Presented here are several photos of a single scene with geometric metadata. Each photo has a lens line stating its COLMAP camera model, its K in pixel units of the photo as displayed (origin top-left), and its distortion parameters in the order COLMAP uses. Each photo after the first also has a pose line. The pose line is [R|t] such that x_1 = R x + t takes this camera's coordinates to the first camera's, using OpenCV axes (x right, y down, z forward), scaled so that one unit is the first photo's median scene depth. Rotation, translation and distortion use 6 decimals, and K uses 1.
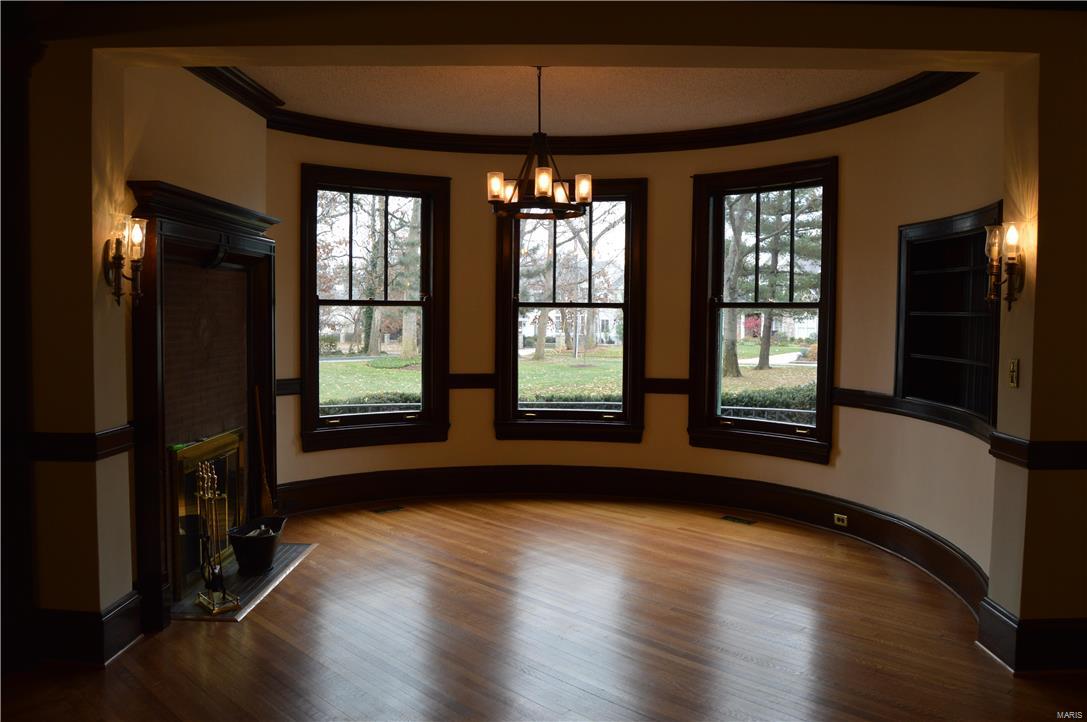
lens RADIAL K [[870.3, 0, 546.7], [0, 870.3, 350.3], [0, 0, 1]] dist [-0.095237, 0.038946]
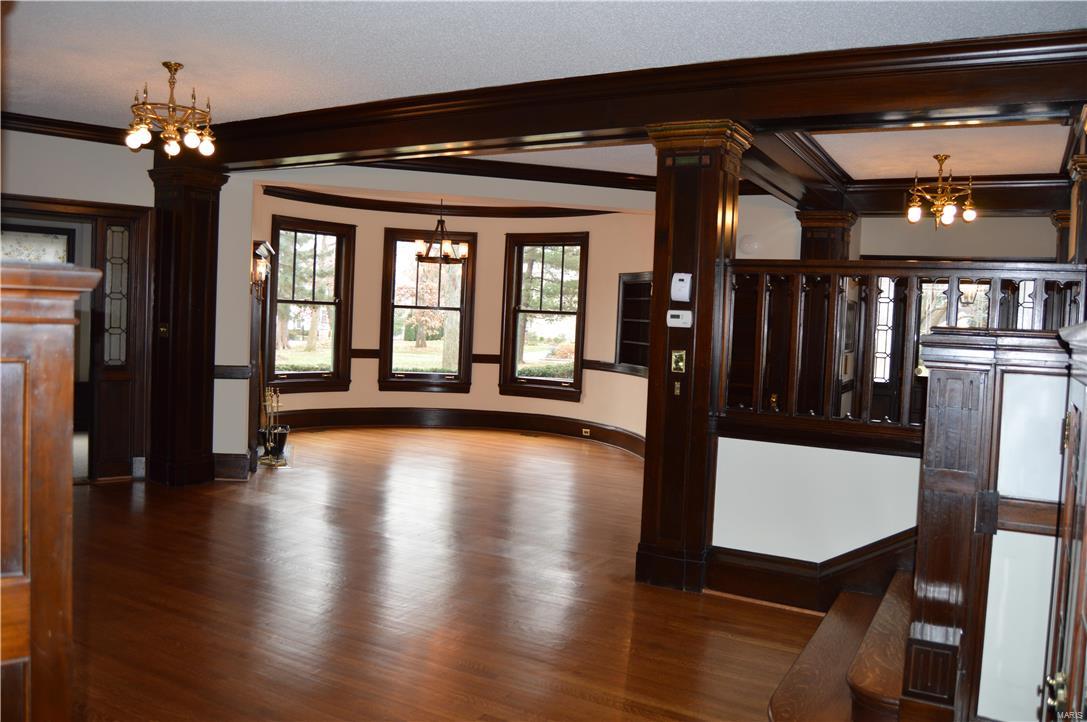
lens RADIAL K [[870.3, 0, 546.7], [0, 870.3, 350.3], [0, 0, 1]] dist [-0.095237, 0.038946]
pose [[0.958612, 0.022230, 0.283846, -0.227242], [-0.022800, 0.999739, -0.001294, 0.024965], [-0.283801, -0.005232, 0.958869, -0.638237]]
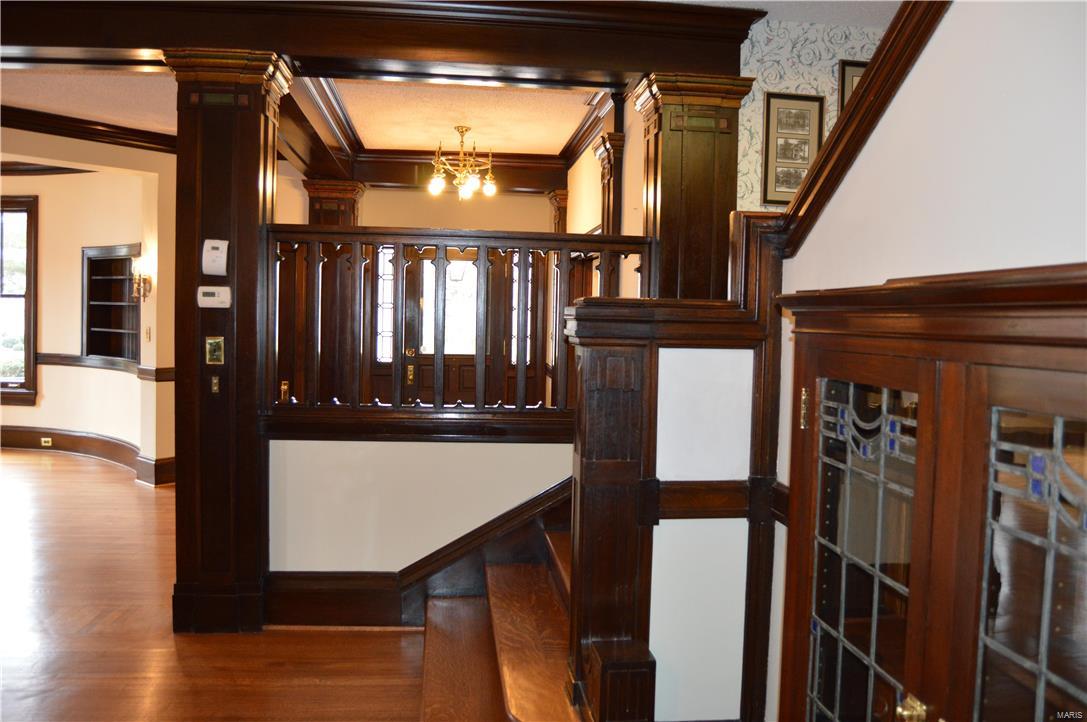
lens RADIAL K [[870.3, 0, 546.7], [0, 870.3, 350.3], [0, 0, 1]] dist [-0.095237, 0.038946]
pose [[0.619323, -0.024661, 0.784749, -0.228017], [0.017152, 0.999693, 0.017879, 0.024197], [-0.784949, 0.002388, 0.619556, -0.505234]]
